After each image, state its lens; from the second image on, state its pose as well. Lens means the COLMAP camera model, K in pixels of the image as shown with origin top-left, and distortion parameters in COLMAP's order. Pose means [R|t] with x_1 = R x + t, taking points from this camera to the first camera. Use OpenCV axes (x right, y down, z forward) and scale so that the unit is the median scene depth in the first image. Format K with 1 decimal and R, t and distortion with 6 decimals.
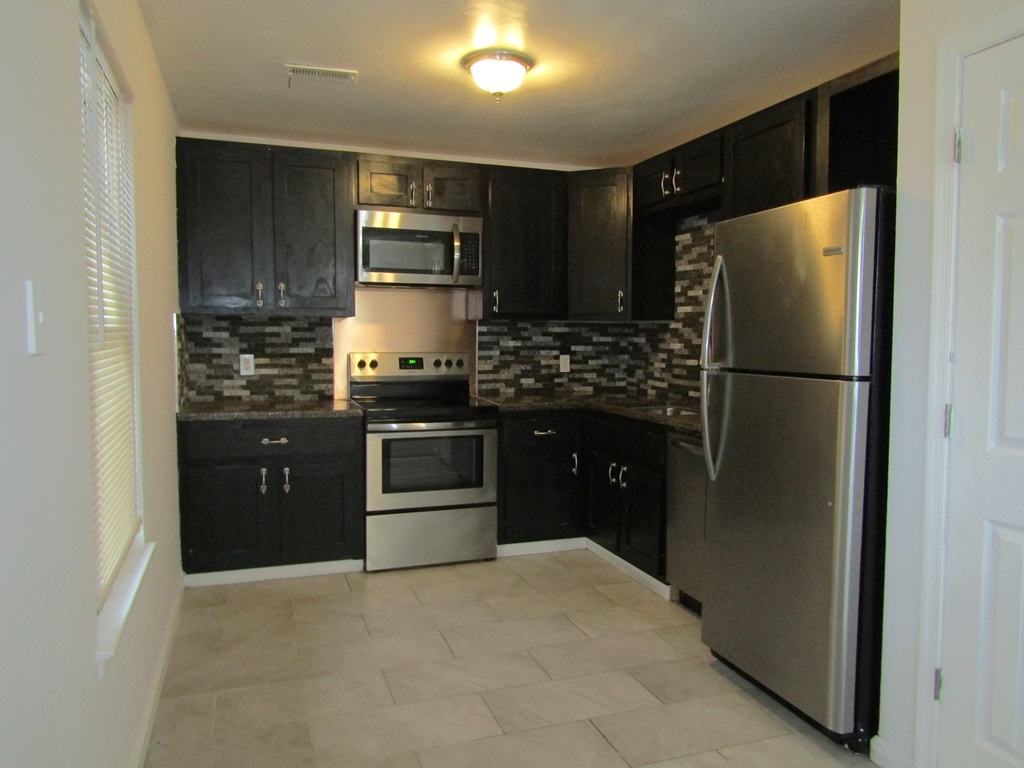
lens RADIAL K [[737.5, 0, 515.3], [0, 737.5, 389.7], [0, 0, 1]] dist [-0.006701, 0.002987]
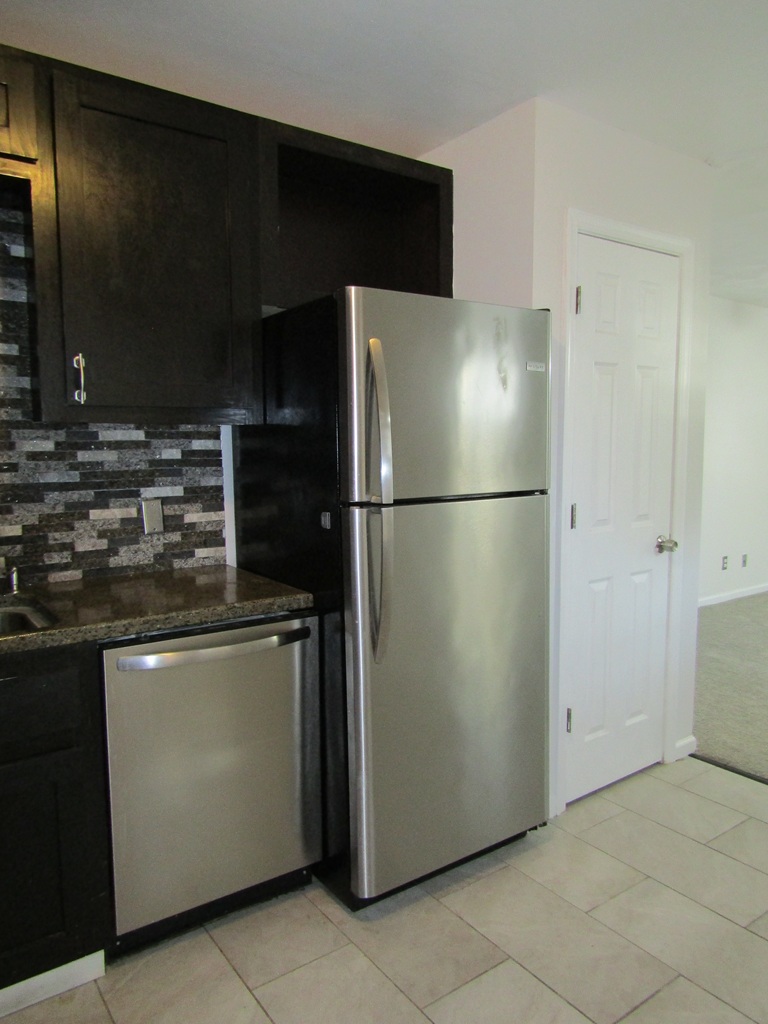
lens RADIAL K [[737.5, 0, 368.6], [0, 737.5, 511.5], [0, 0, 1]] dist [-0.006701, 0.002987]
pose [[-0.272961, -0.096317, 0.957191, -0.258544], [0.072268, 0.990111, 0.120238, -0.069520], [-0.959307, 0.101994, -0.263301, 0.791183]]
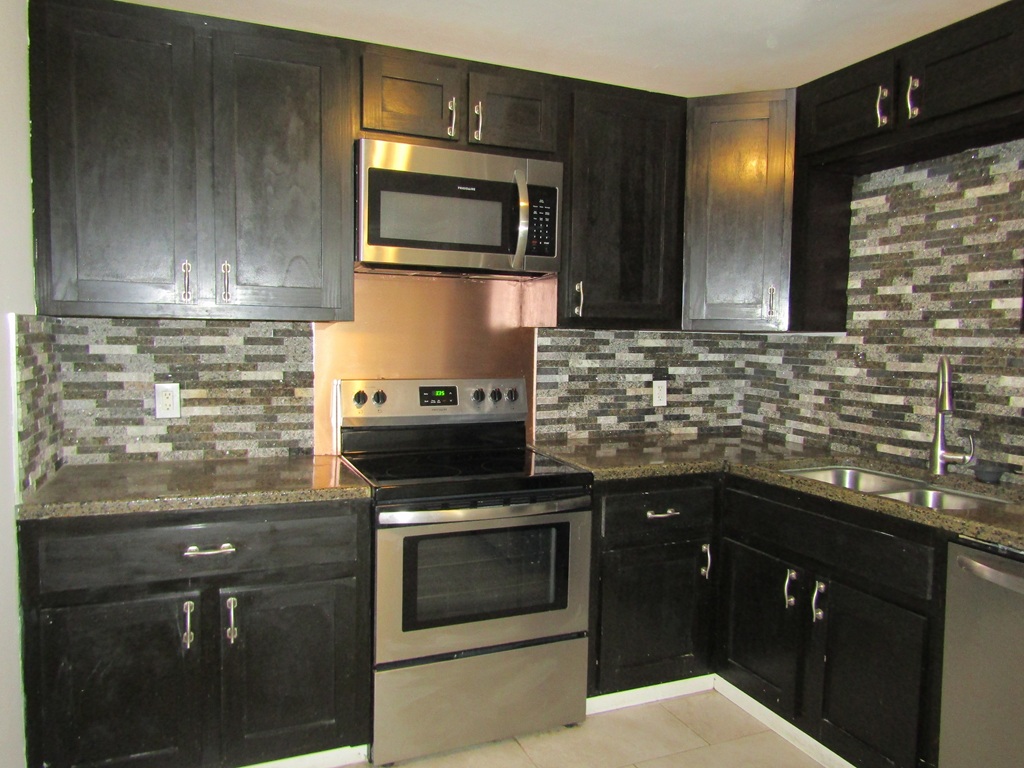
lens RADIAL K [[737.5, 0, 516.1], [0, 737.5, 389.2], [0, 0, 1]] dist [-0.006701, 0.002987]
pose [[0.998609, 0.006307, 0.052342, -0.115930], [-0.006171, 0.999977, -0.002771, -0.043164], [-0.052359, 0.002445, 0.998625, 0.396473]]
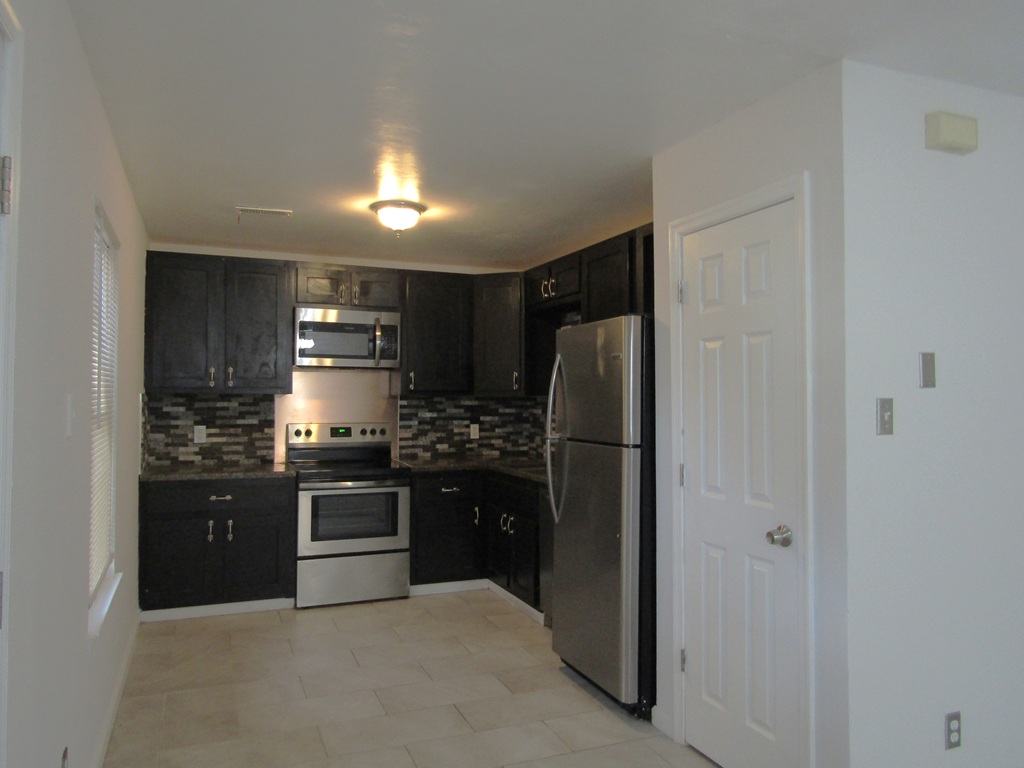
lens RADIAL K [[737.5, 0, 516.9], [0, 737.5, 390.6], [0, 0, 1]] dist [-0.006701, 0.002987]
pose [[0.998592, -0.000552, 0.053052, 0.084773], [0.004975, 0.996514, -0.083272, -0.002318], [-0.052821, 0.083419, 0.995114, -0.218494]]
